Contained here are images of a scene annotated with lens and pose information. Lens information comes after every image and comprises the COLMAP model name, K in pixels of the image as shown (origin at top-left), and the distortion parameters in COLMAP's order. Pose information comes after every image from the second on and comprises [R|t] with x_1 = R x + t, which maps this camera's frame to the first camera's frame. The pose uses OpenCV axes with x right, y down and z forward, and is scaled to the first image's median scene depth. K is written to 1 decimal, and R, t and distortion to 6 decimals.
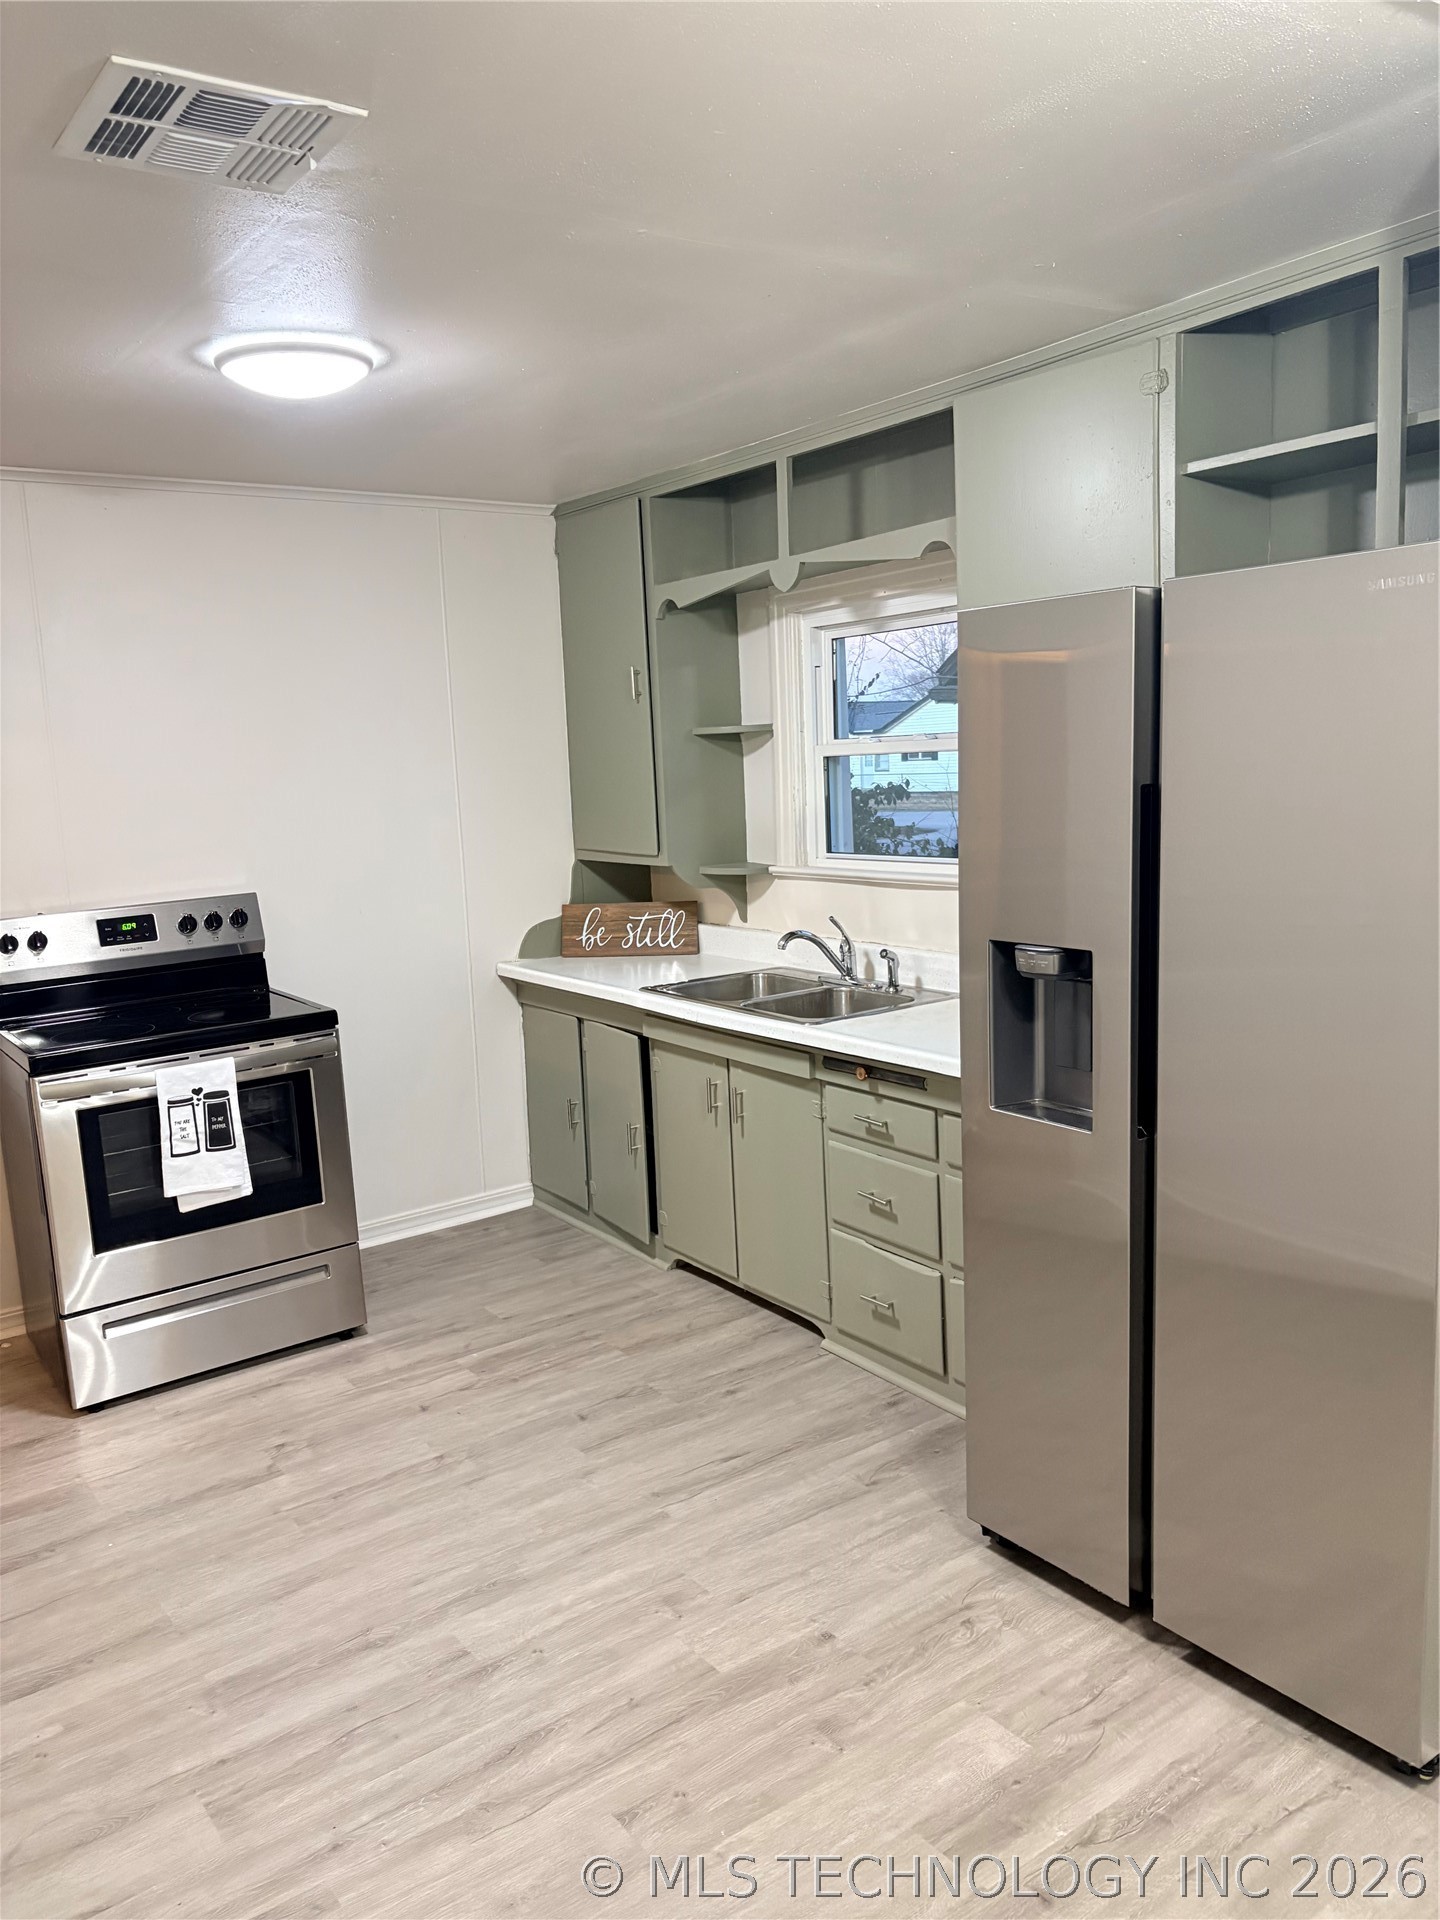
lens RADIAL K [[1436.3, 0, 710.7], [0, 1436.3, 953.6], [0, 0, 1]] dist [0.010640, -0.005934]
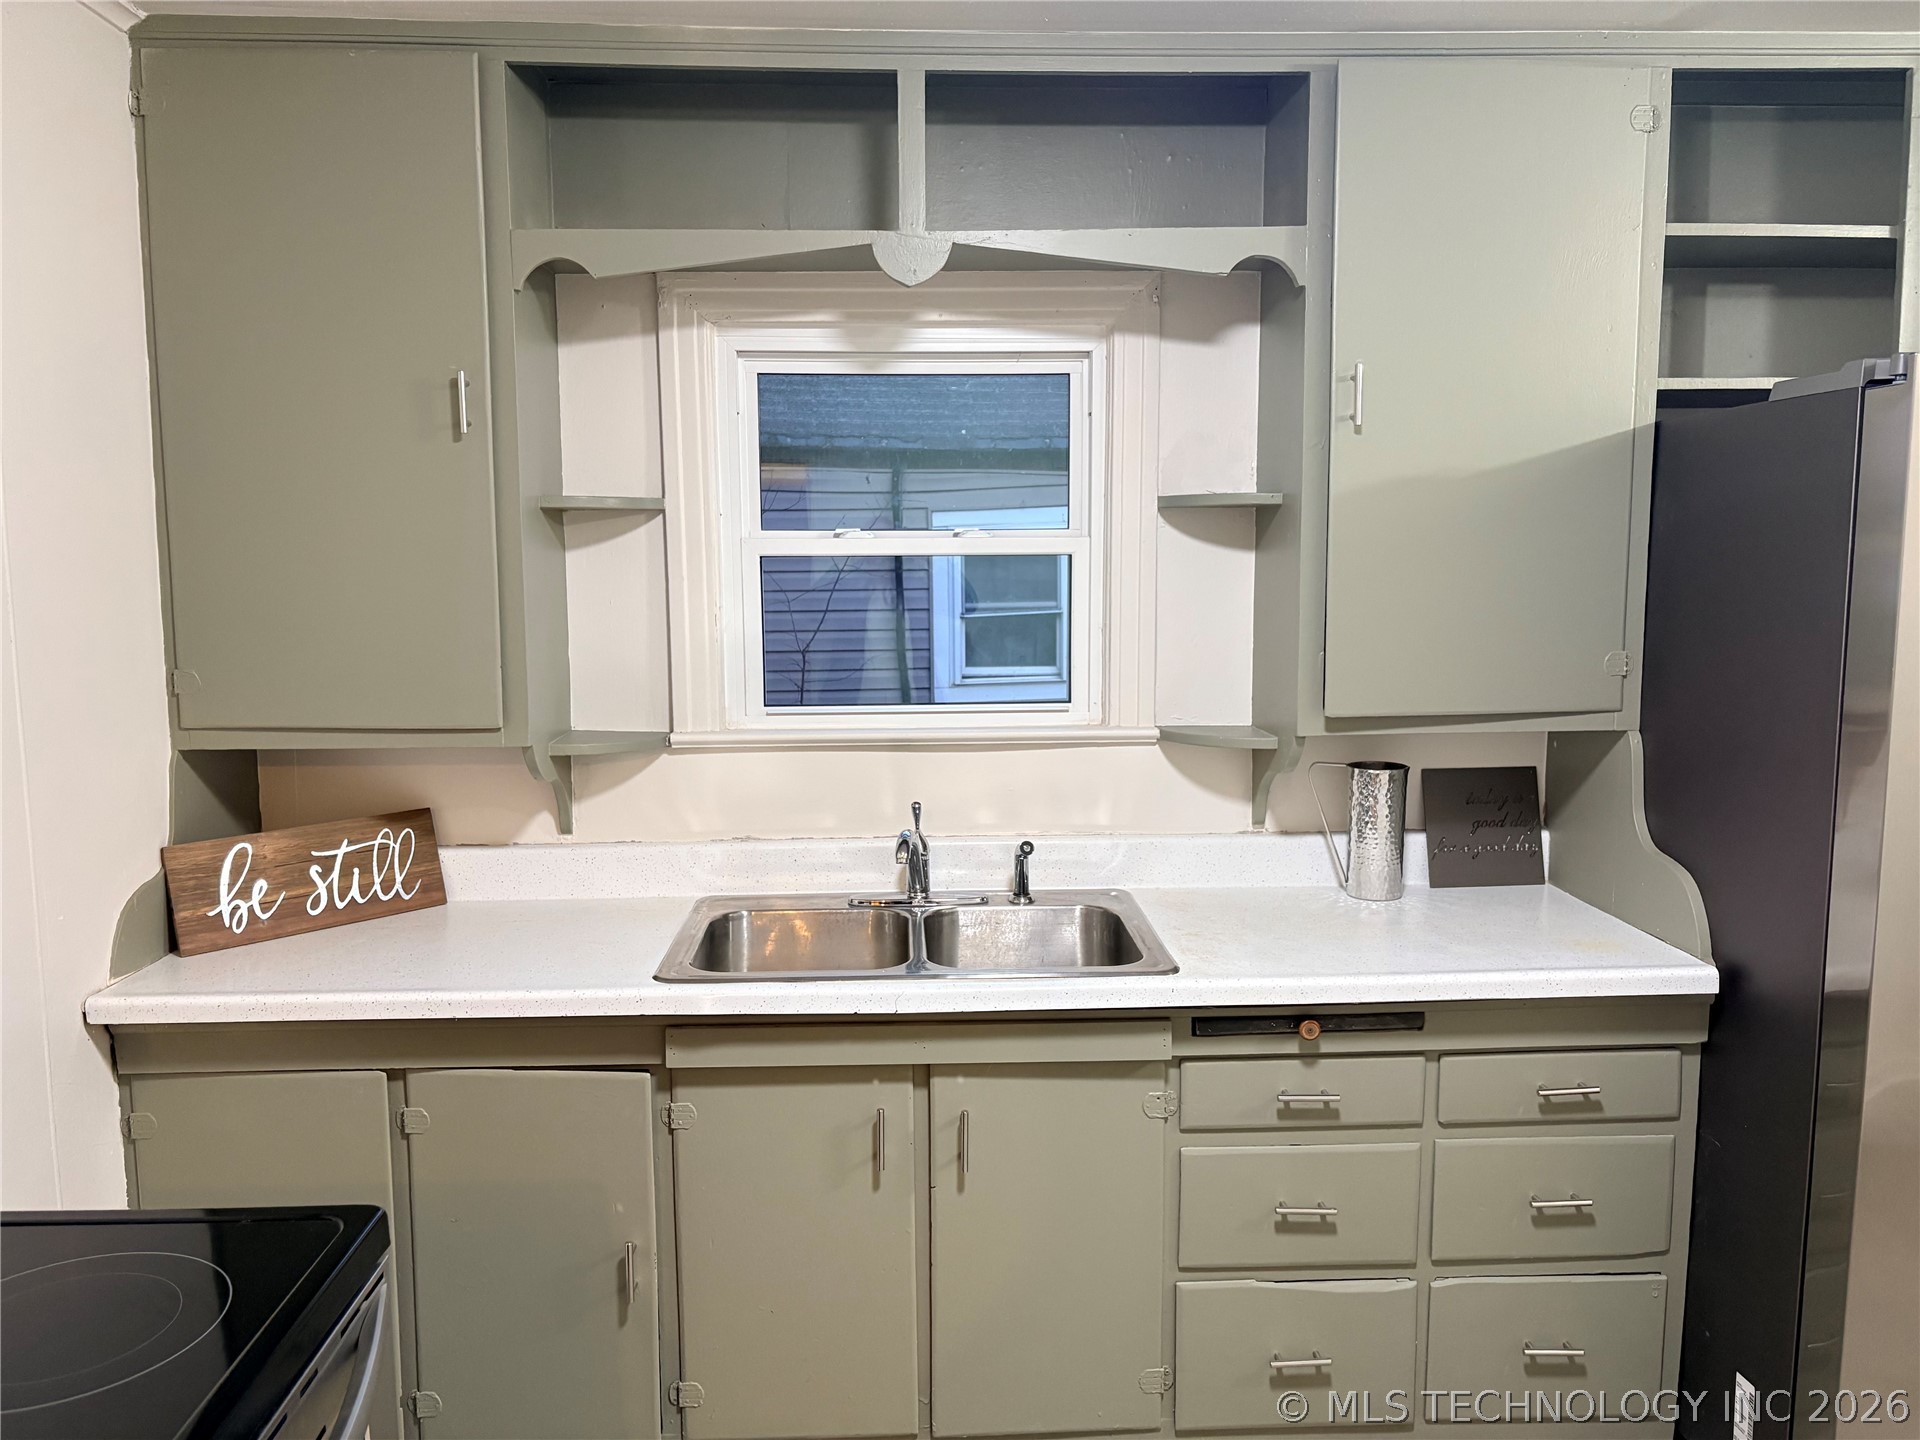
lens RADIAL K [[1436.3, 0, 949.5], [0, 1436.3, 714.5], [0, 0, 1]] dist [0.010640, -0.005934]
pose [[0.541902, -0.055917, 0.838580, -0.423667], [0.098458, 0.995137, 0.002731, -0.062981], [-0.834655, 0.081084, 0.544772, 0.606199]]
